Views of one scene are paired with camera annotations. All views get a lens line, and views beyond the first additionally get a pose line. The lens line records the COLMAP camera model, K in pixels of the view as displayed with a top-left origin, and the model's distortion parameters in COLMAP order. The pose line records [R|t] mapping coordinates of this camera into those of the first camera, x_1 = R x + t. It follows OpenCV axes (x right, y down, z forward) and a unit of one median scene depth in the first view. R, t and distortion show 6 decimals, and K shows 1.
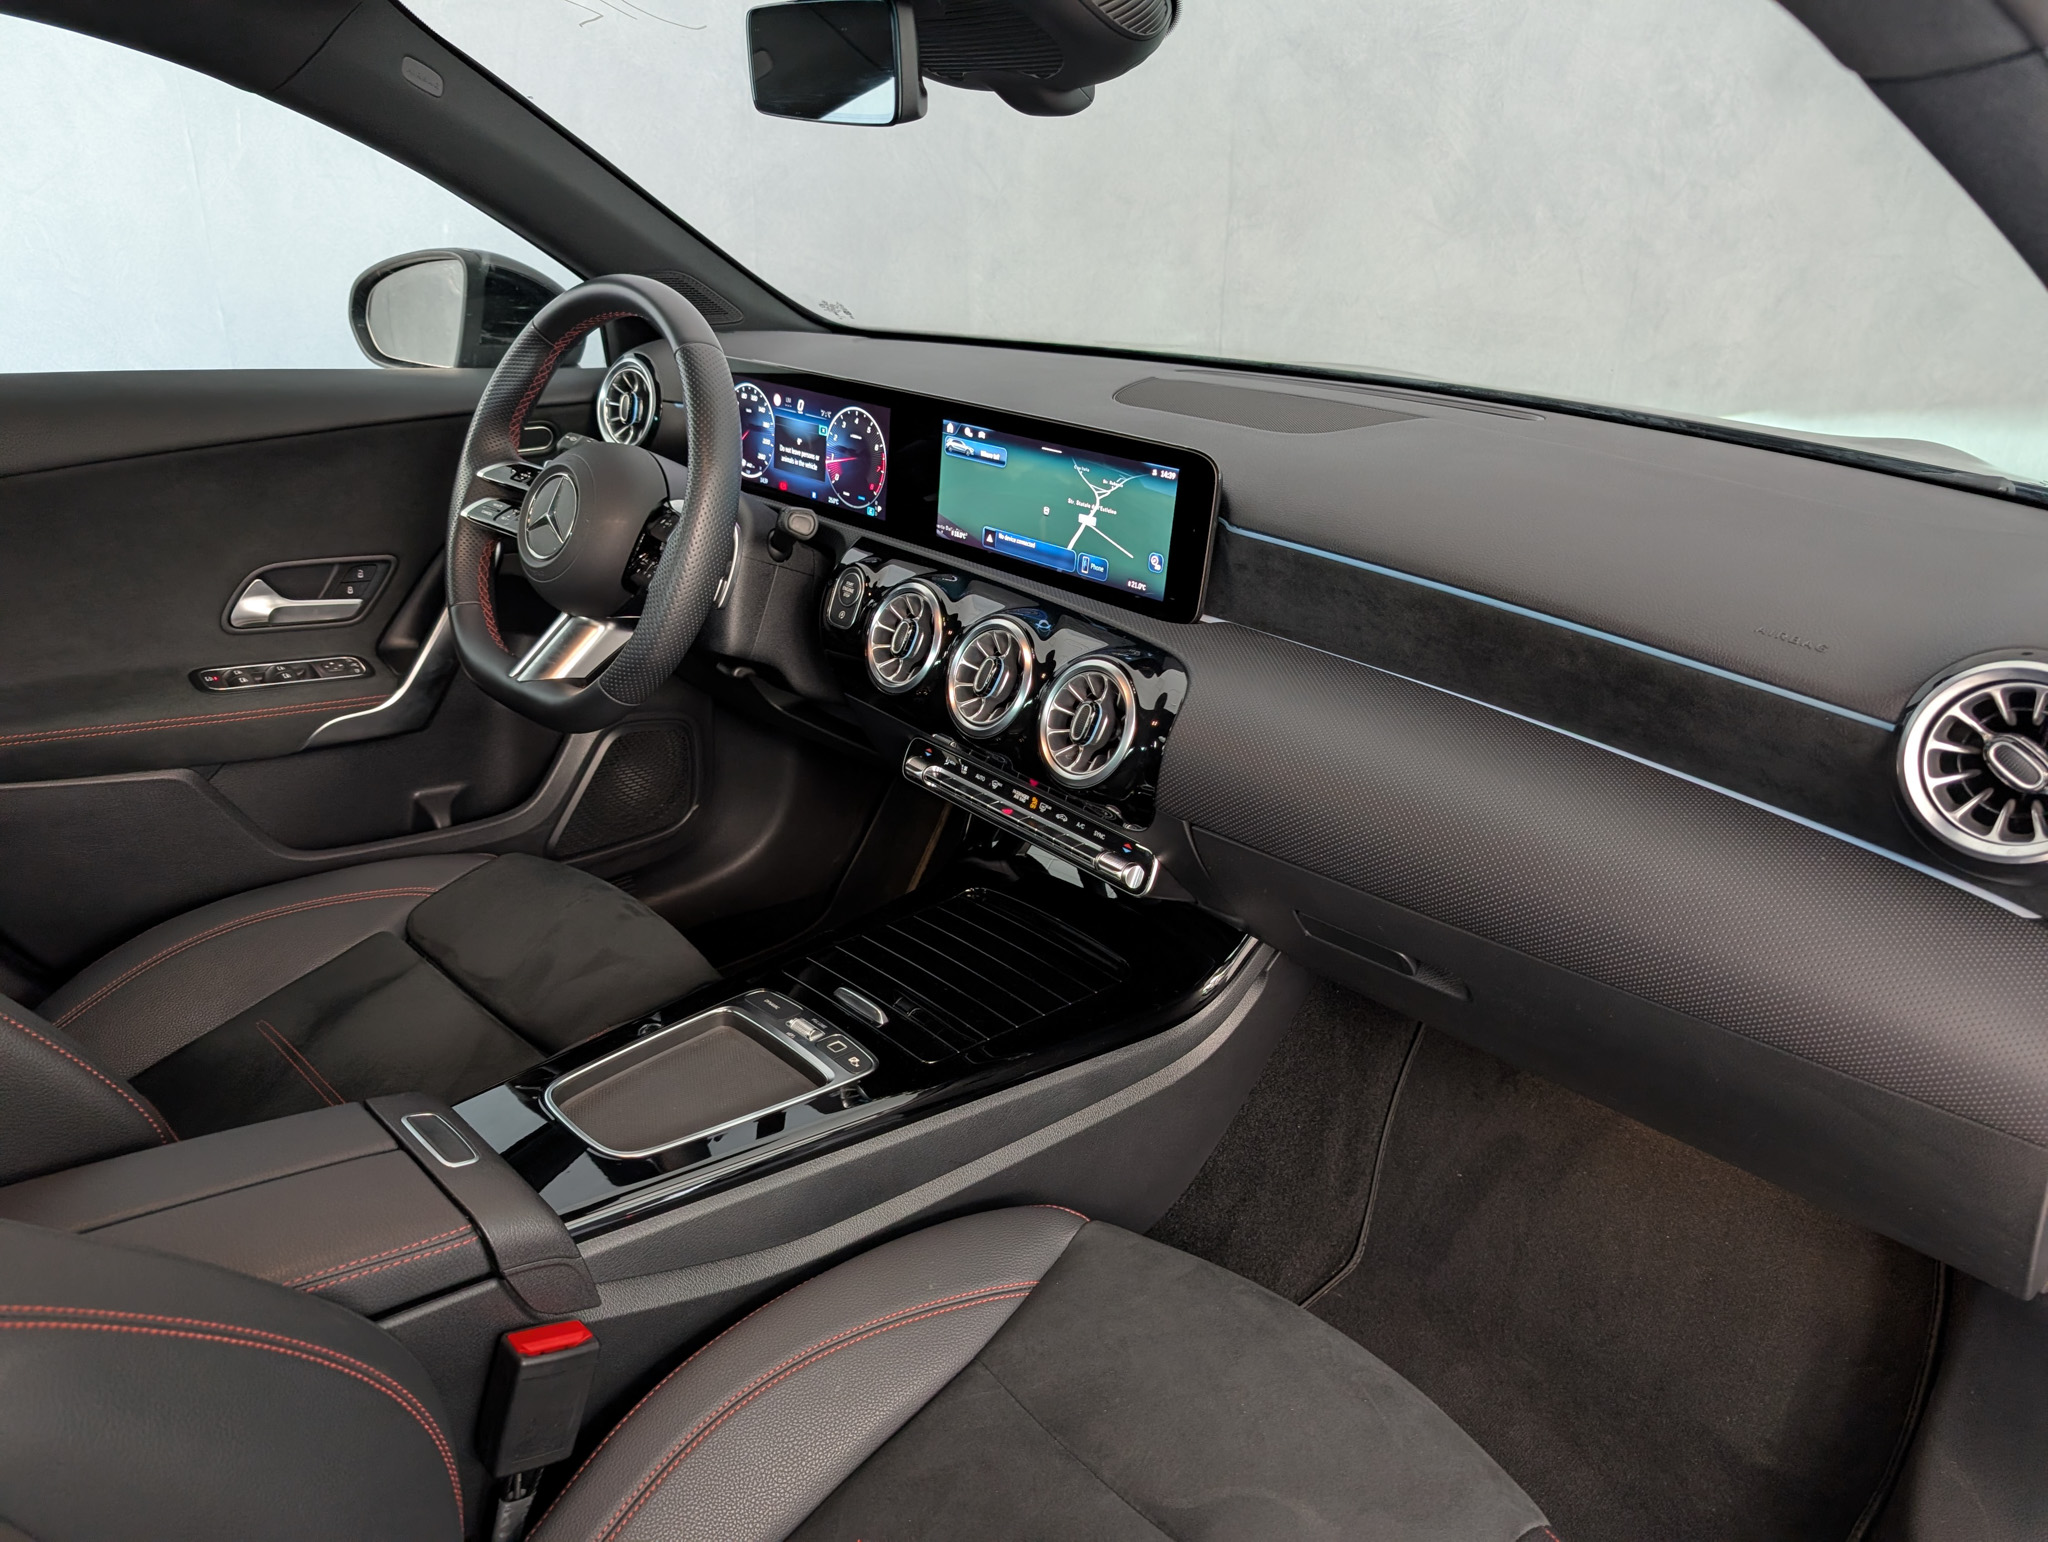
lens RADIAL K [[1515.7, 0, 1034.3], [0, 1515.7, 769.7], [0, 0, 1]] dist [-0.004824, 0.001679]
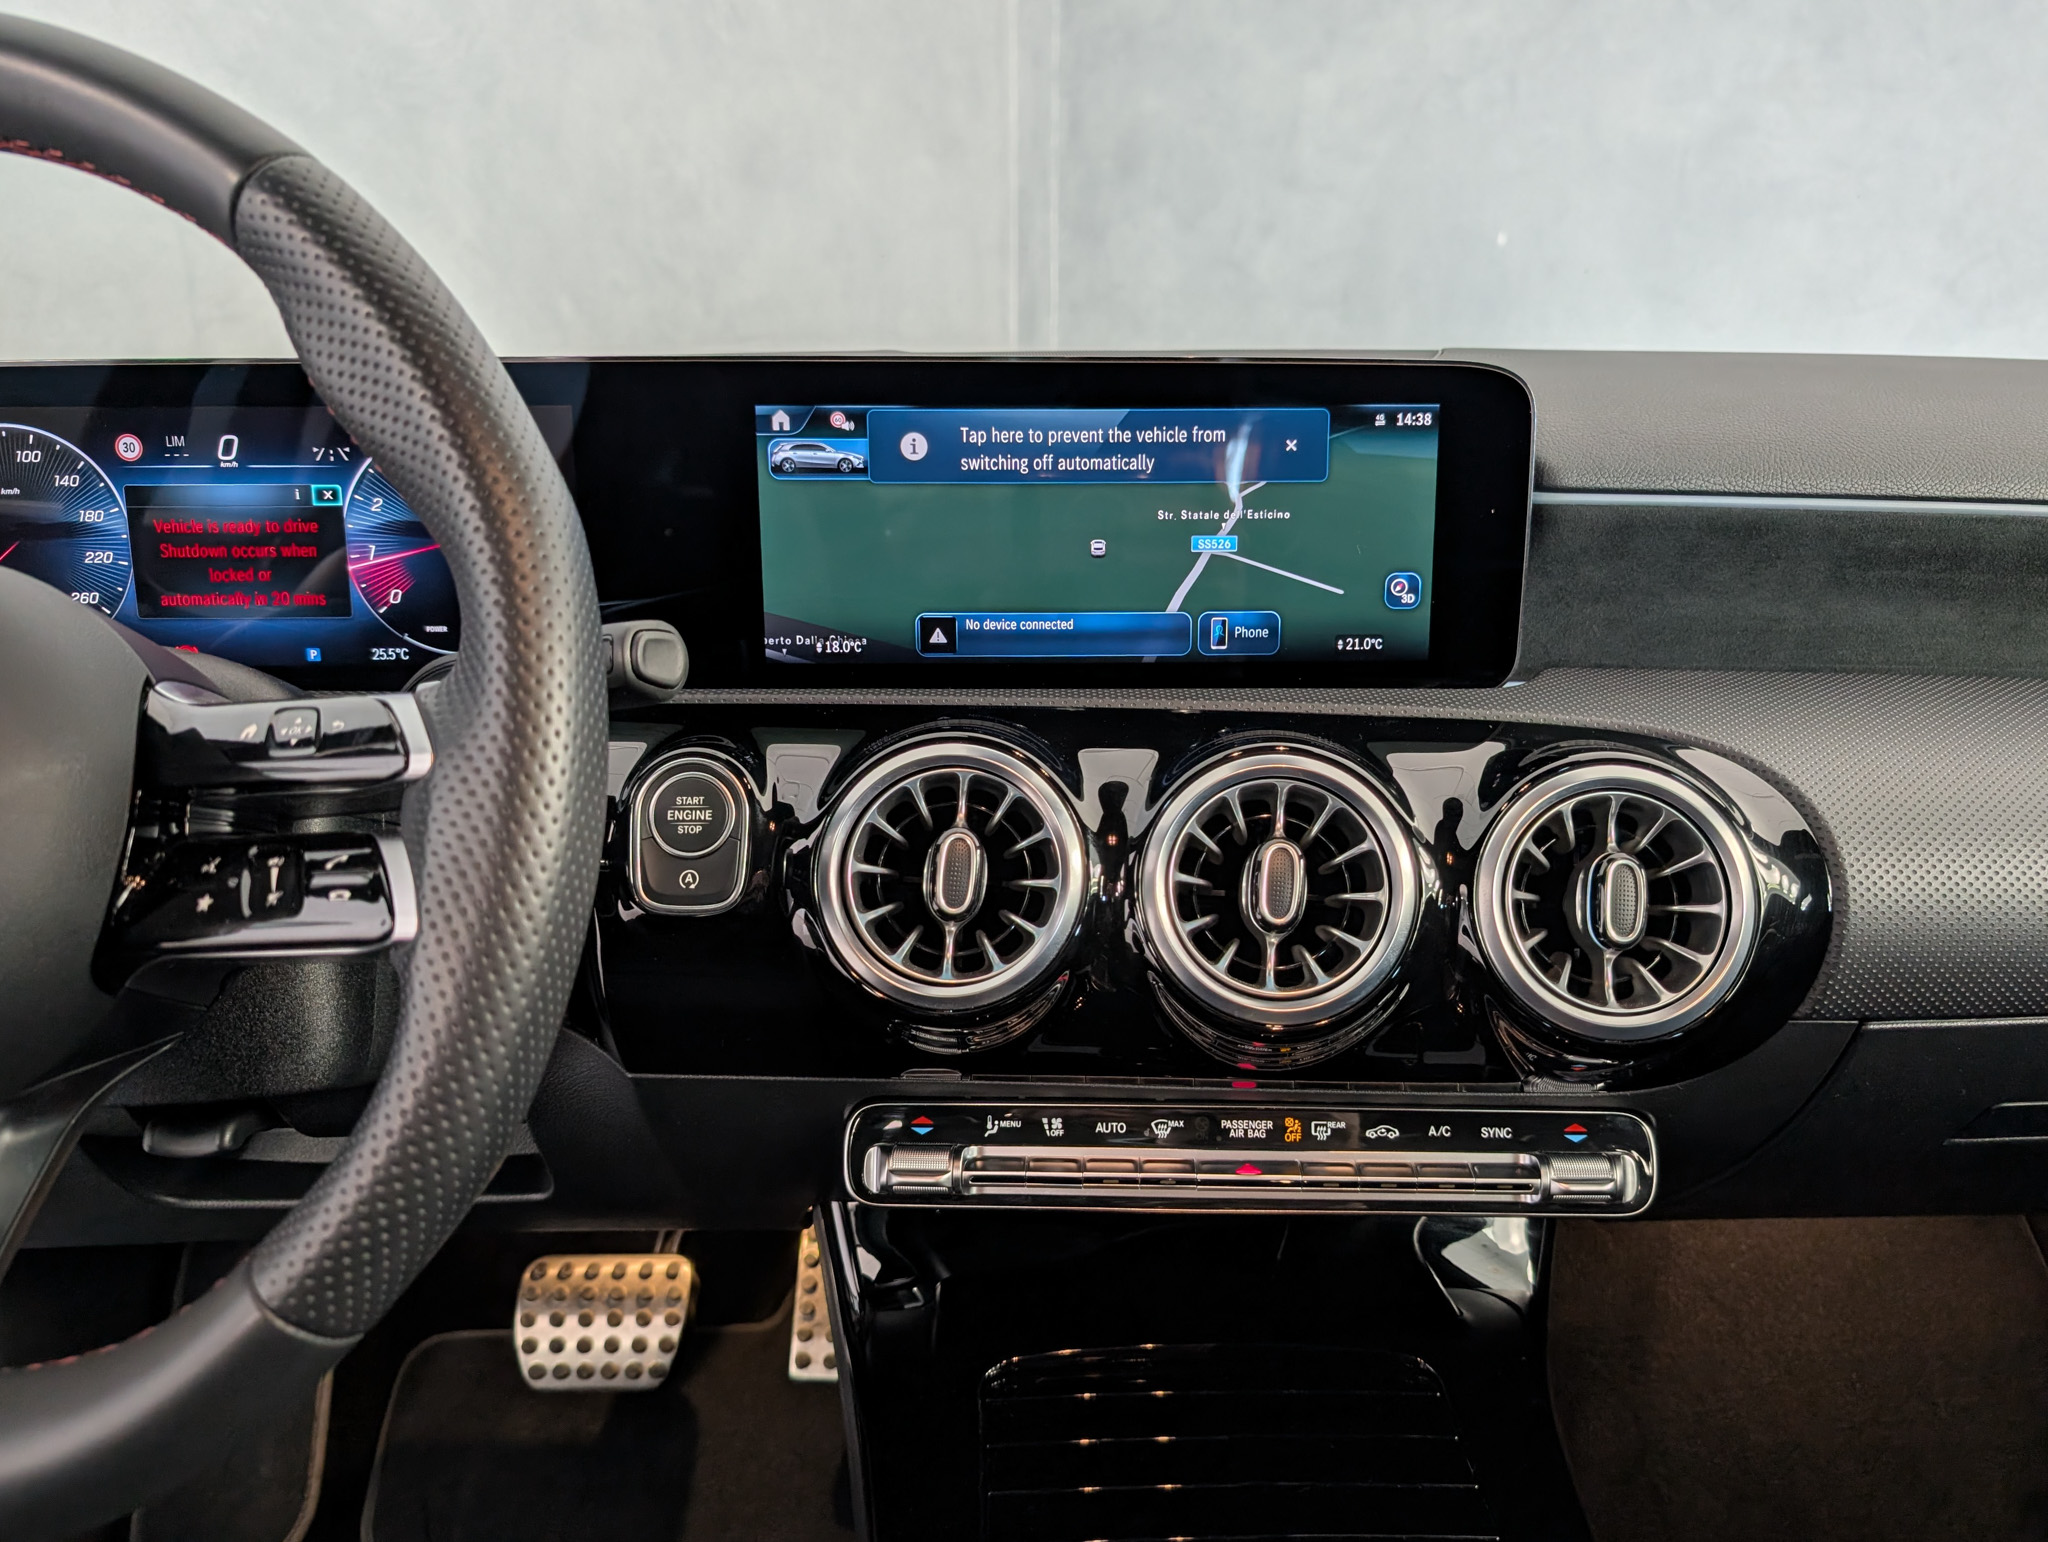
lens RADIAL K [[1515.7, 0, 1017.1], [0, 1515.7, 764.6], [0, 0, 1]] dist [-0.004824, 0.001679]
pose [[0.687946, -0.215787, 0.692940, -0.356141], [0.296883, 0.954910, 0.002624, -0.111622], [-0.662262, 0.203917, 0.720990, 0.671618]]
